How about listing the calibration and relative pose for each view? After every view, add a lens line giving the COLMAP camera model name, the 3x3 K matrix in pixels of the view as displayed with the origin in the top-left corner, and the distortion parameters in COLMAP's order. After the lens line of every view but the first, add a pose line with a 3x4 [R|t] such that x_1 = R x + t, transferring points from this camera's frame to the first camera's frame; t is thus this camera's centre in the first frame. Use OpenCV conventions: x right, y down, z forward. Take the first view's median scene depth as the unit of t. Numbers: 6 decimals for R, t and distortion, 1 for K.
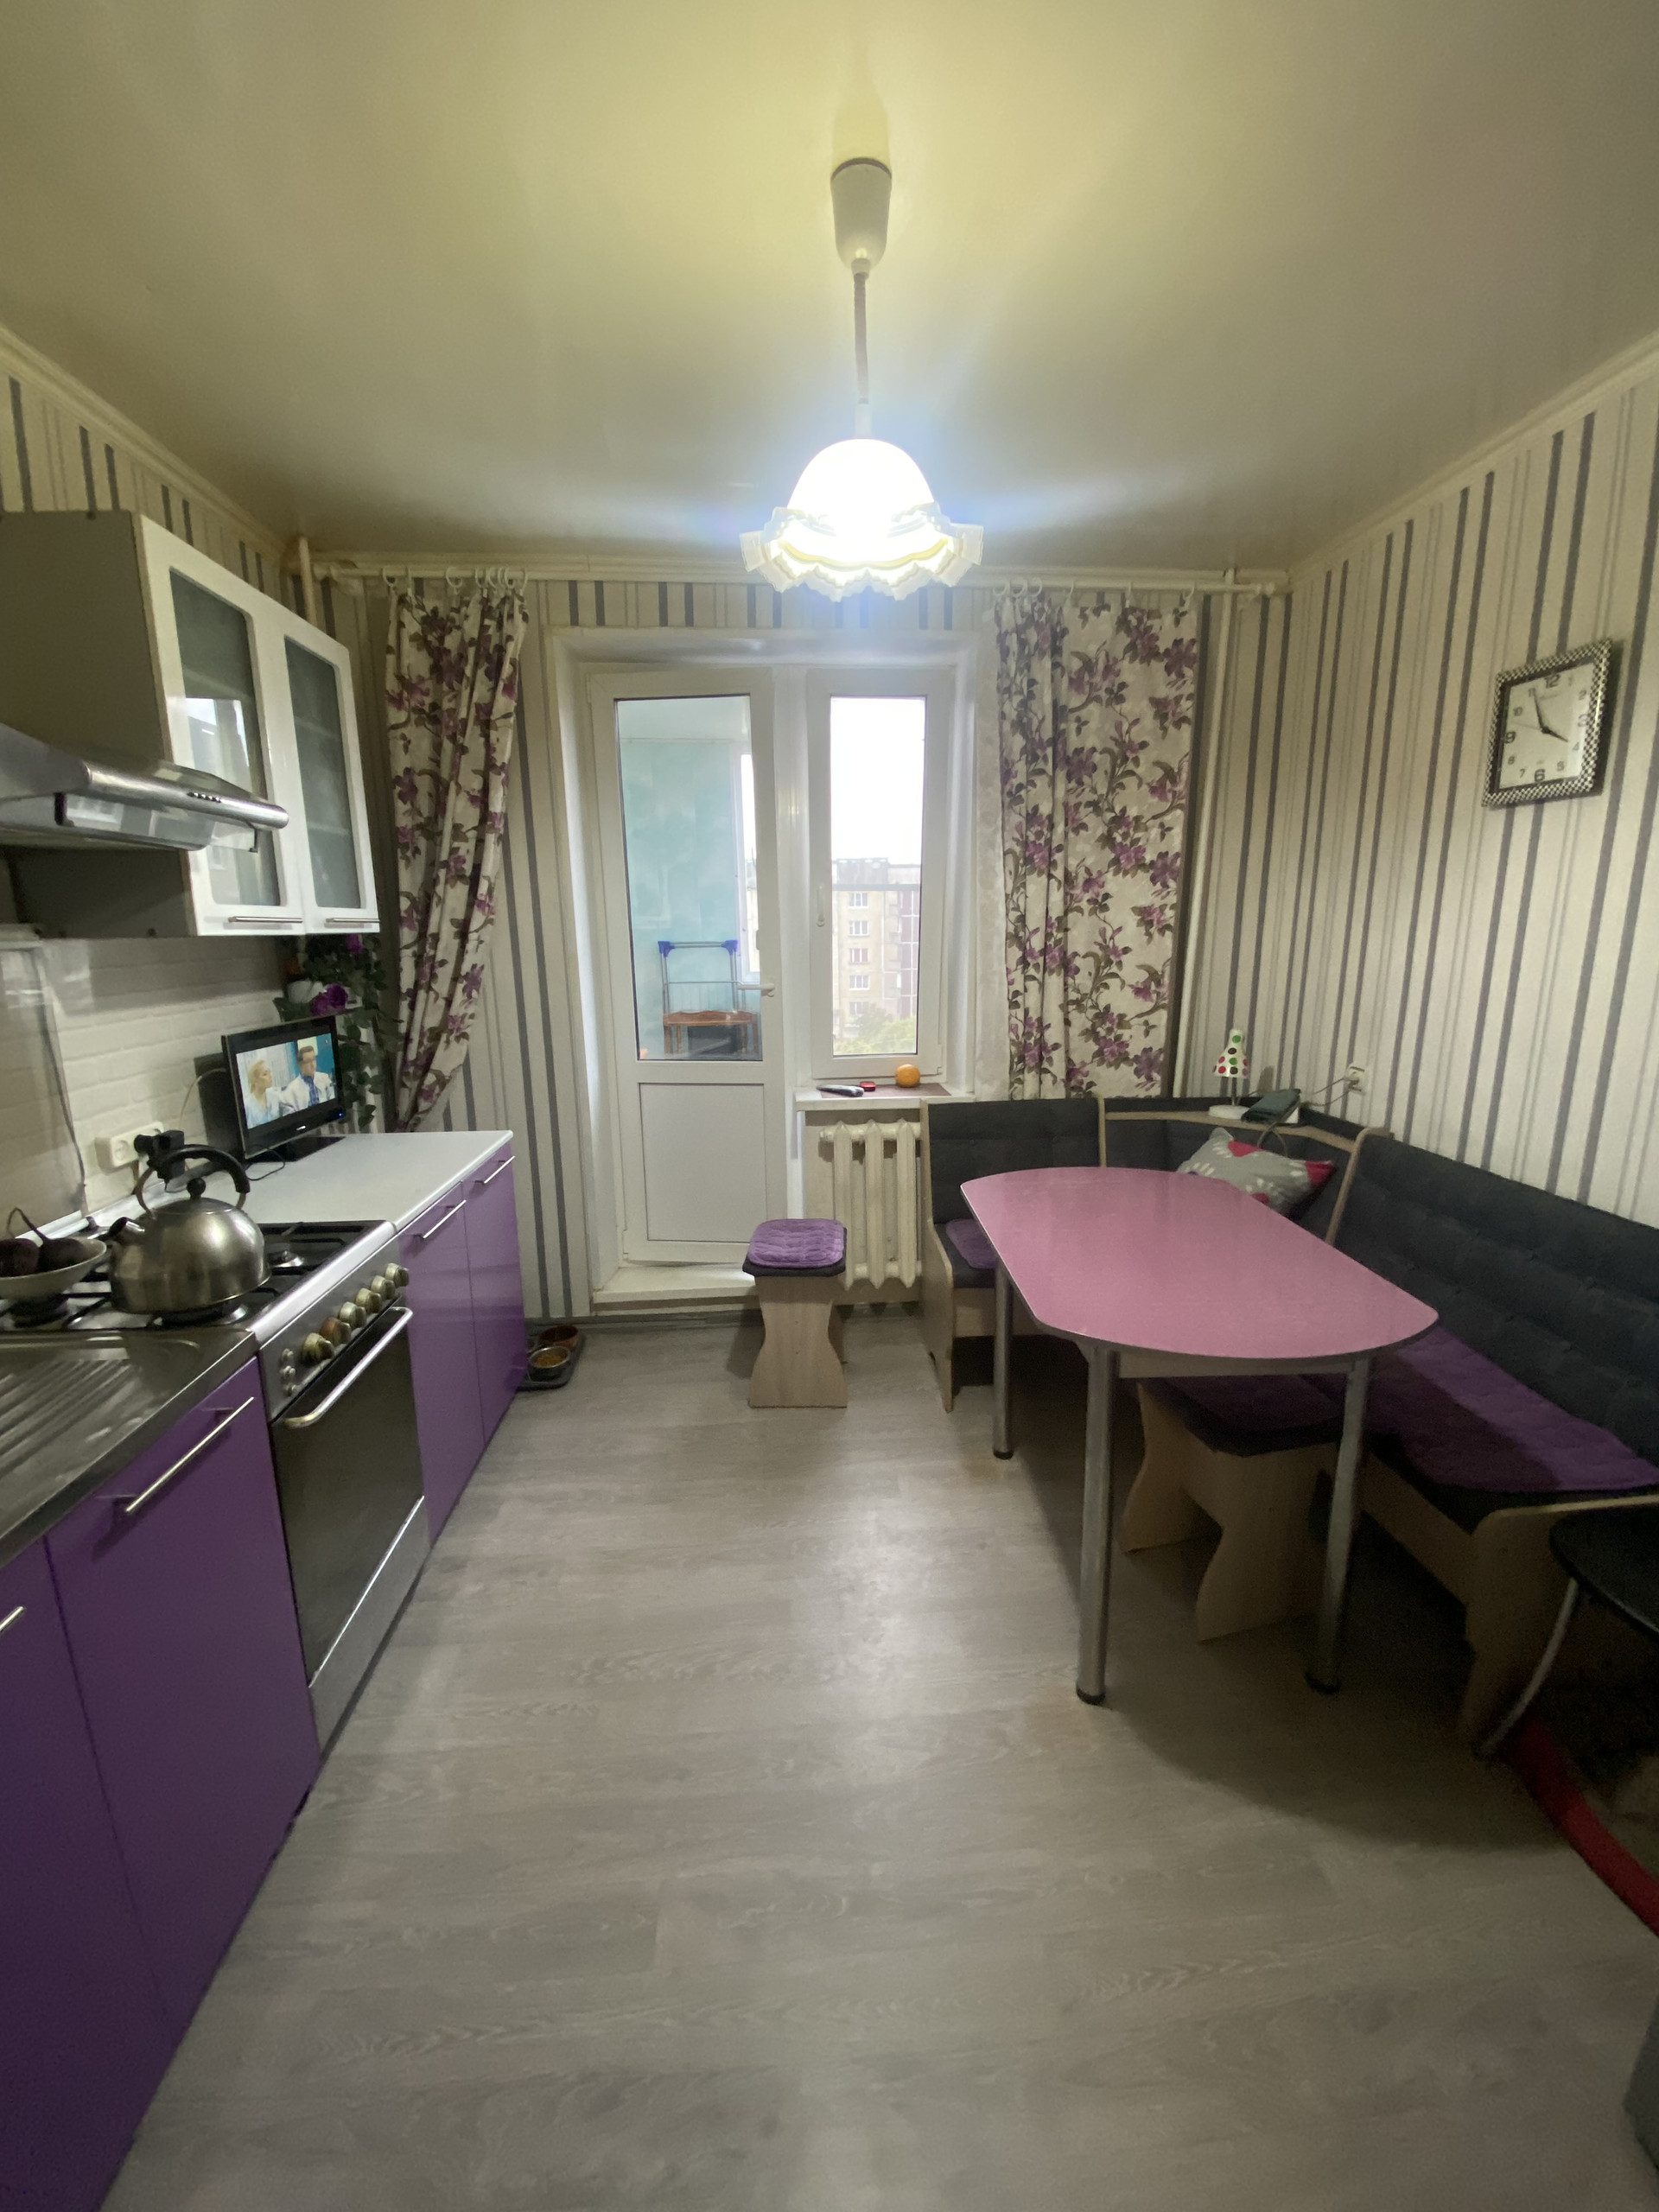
lens RADIAL K [[878.2, 0, 829.5], [0, 878.2, 1106.0], [0, 0, 1]] dist [0.021892, -0.025144]
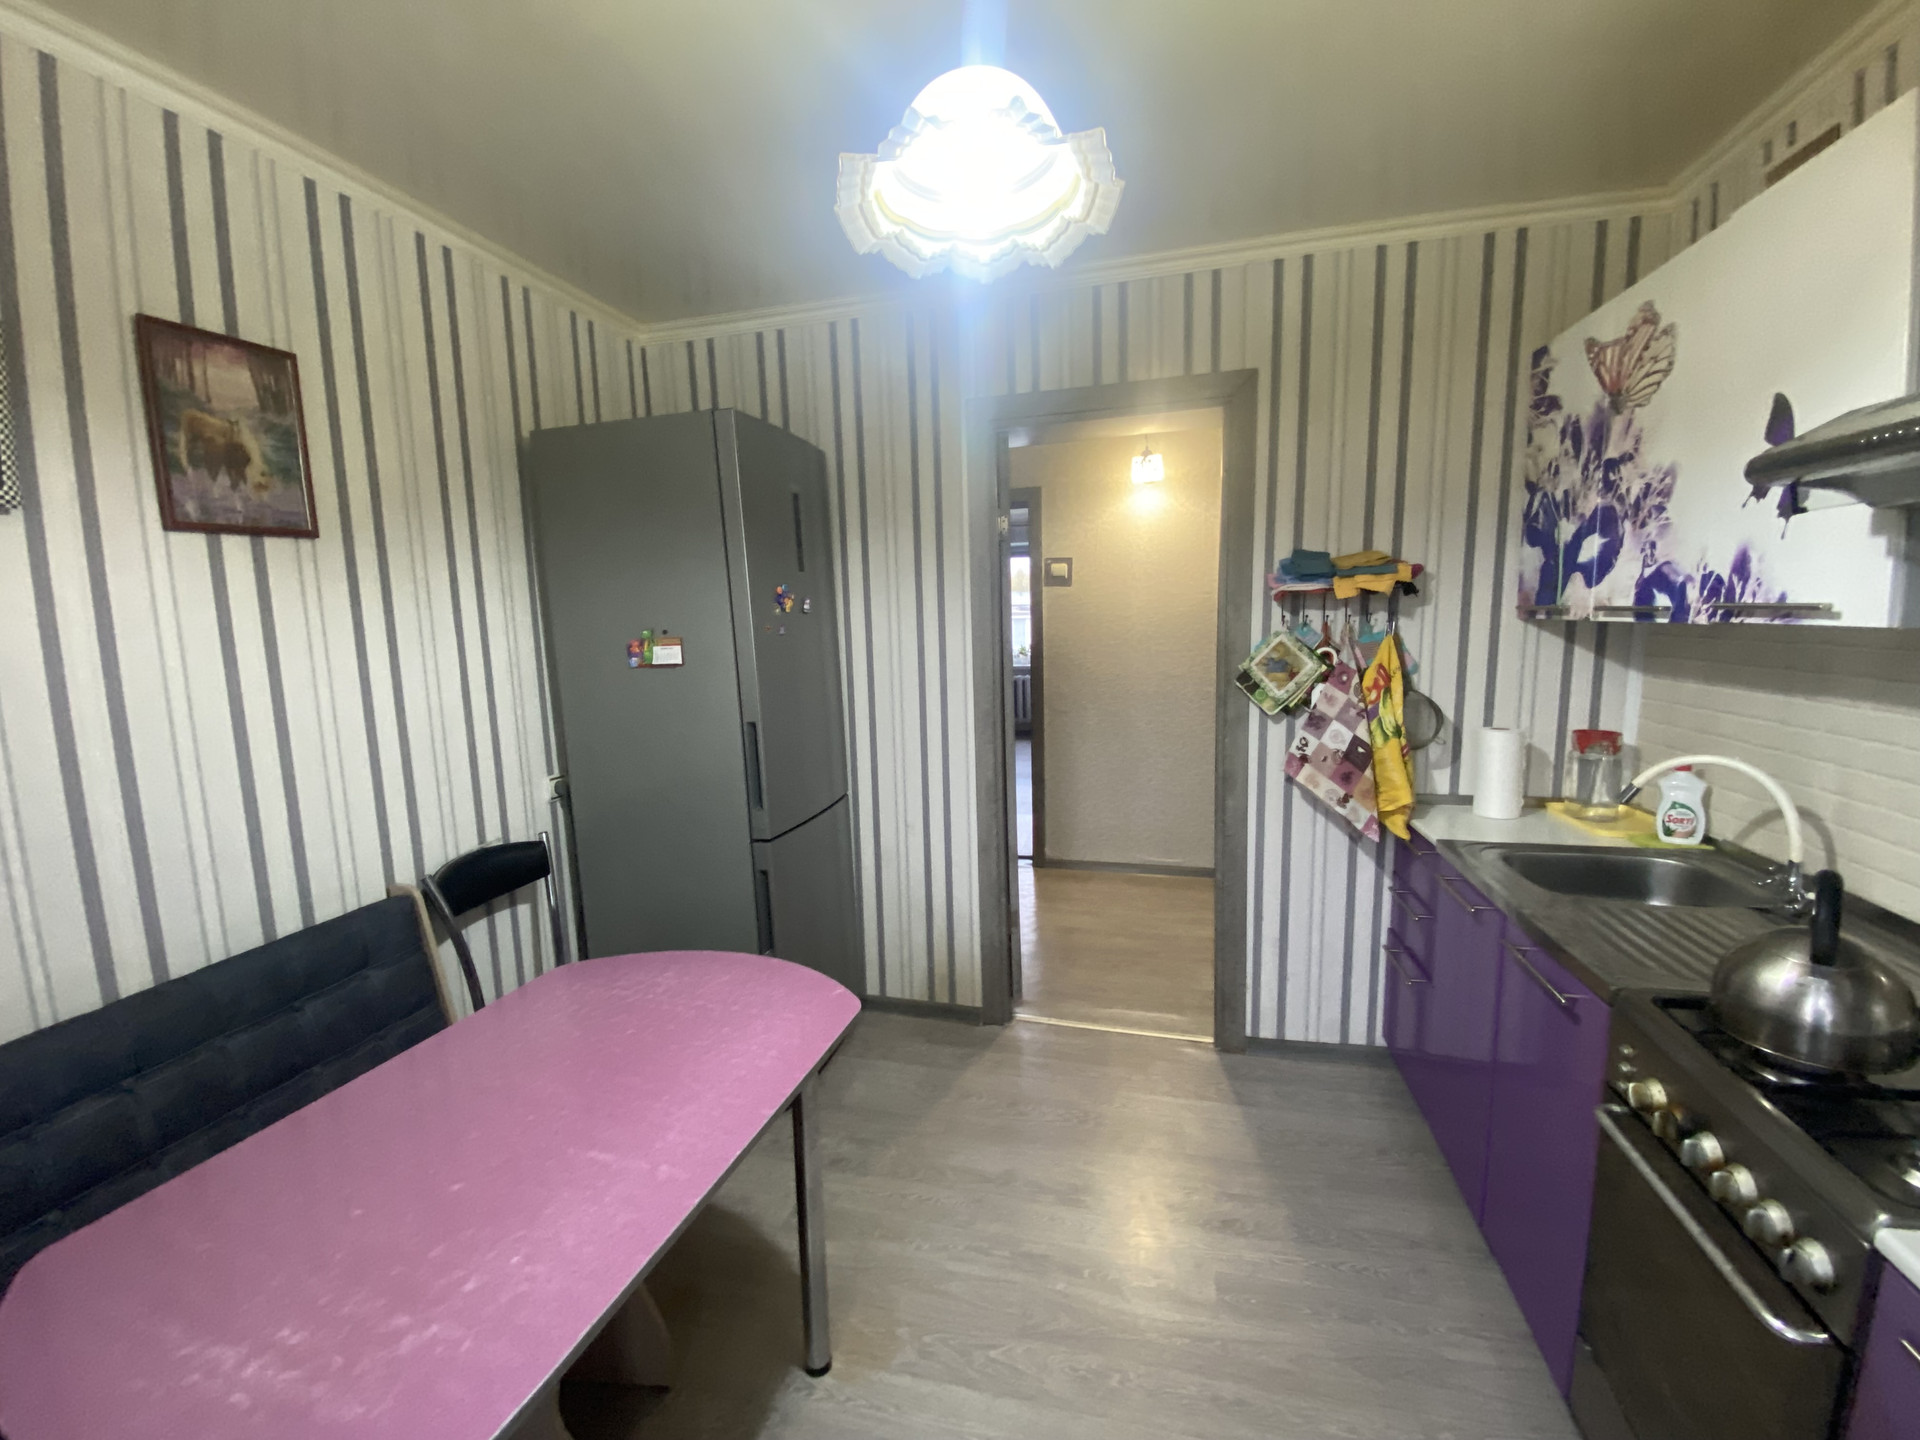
lens RADIAL K [[762.2, 0, 963.2], [0, 762.2, 709.3], [0, 0, 1]] dist [0.021892, -0.025144]
pose [[-0.943307, -0.015295, 0.331570, -0.146790], [0.094115, 0.945615, 0.311375, -0.319560], [-0.318300, 0.324928, -0.890565, 1.404516]]
